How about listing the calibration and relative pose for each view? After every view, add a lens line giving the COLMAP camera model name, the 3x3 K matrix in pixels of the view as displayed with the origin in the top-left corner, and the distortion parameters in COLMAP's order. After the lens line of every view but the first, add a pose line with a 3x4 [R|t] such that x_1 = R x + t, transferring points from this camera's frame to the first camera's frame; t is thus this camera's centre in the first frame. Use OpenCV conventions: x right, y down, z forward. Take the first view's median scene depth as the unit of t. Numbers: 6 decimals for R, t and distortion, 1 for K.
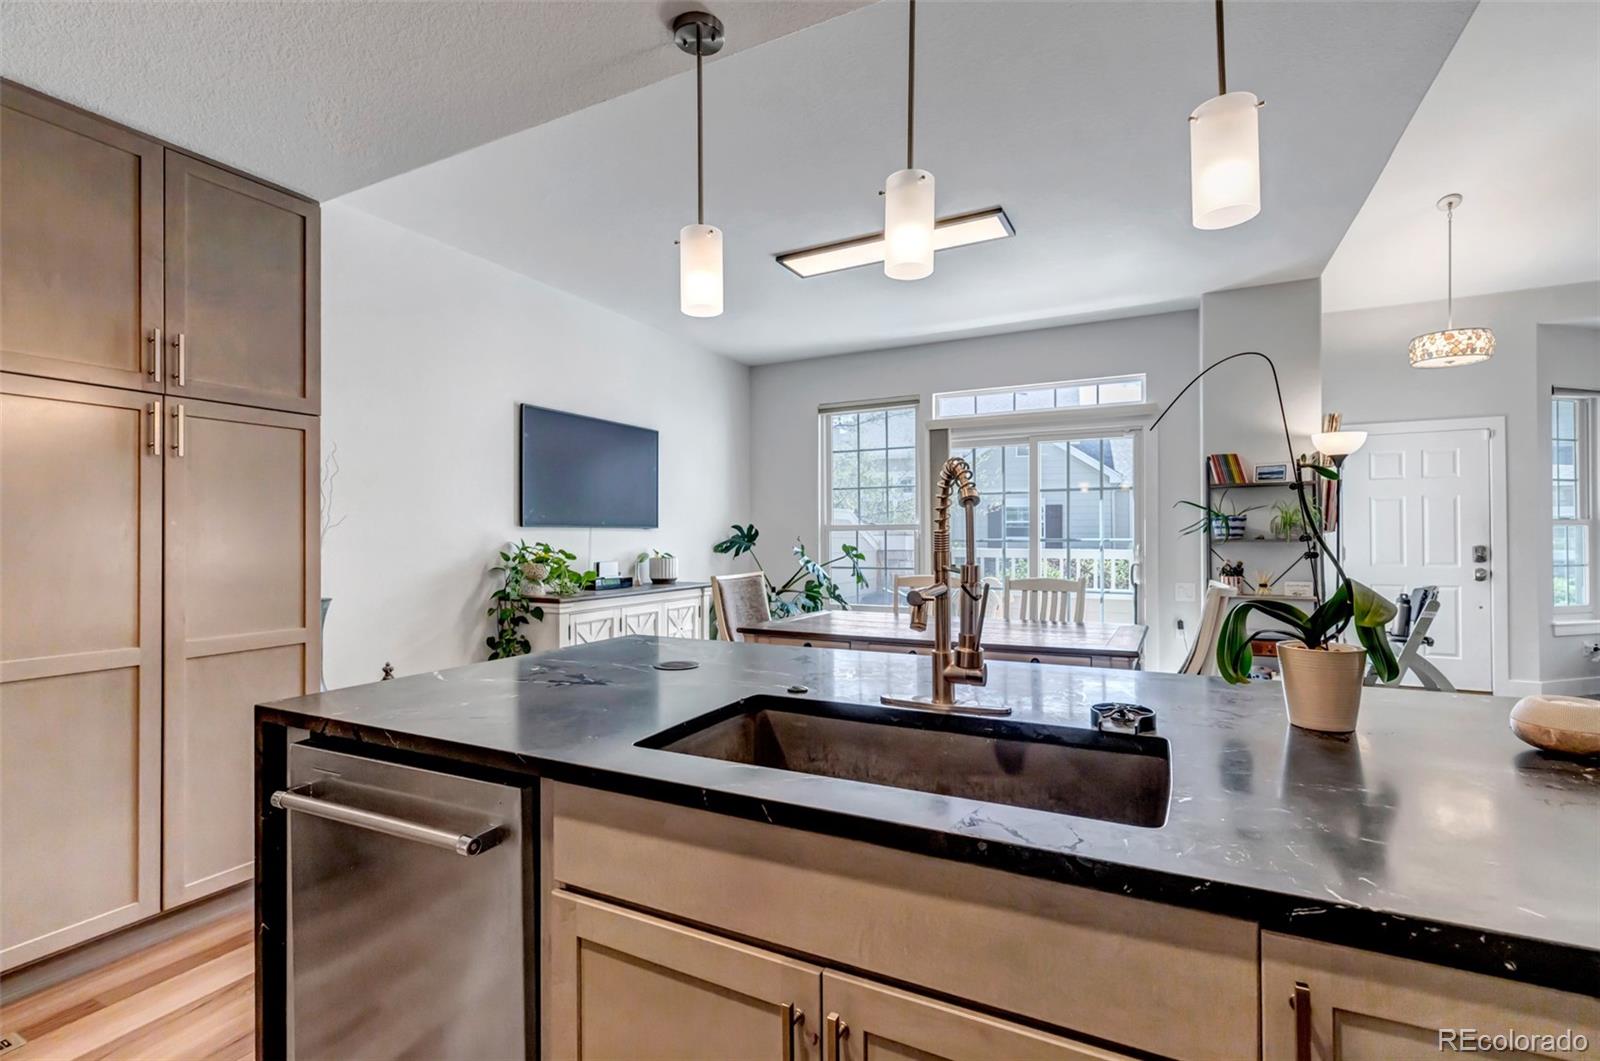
lens RADIAL K [[726.9, 0, 800.0], [0, 726.9, 530.5], [0, 0, 1]] dist [-0.010351, -0.000127]
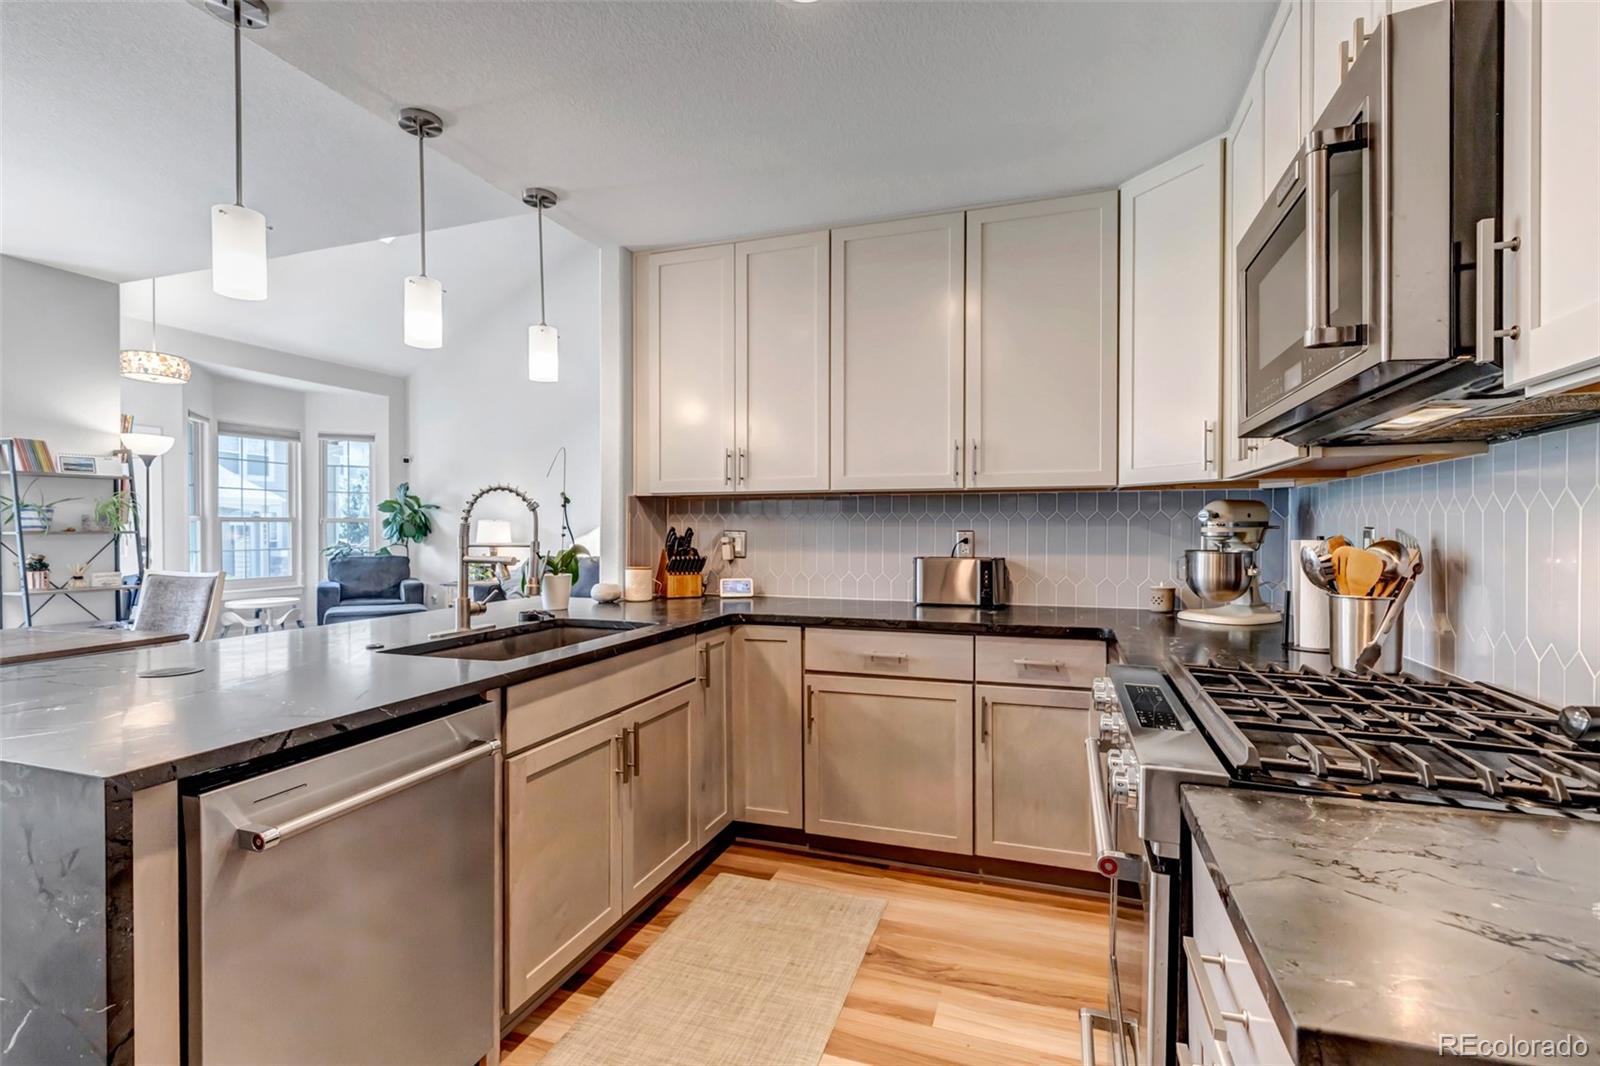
lens RADIAL K [[732.5, 0, 800.0], [0, 732.5, 533.0], [0, 0, 1]] dist [0.004563, -0.000048]
pose [[-0.135630, -0.000283, 0.990760, -0.488162], [-0.010480, 0.999944, -0.001149, 0.005023], [-0.990704, -0.010539, -0.135625, 0.153560]]
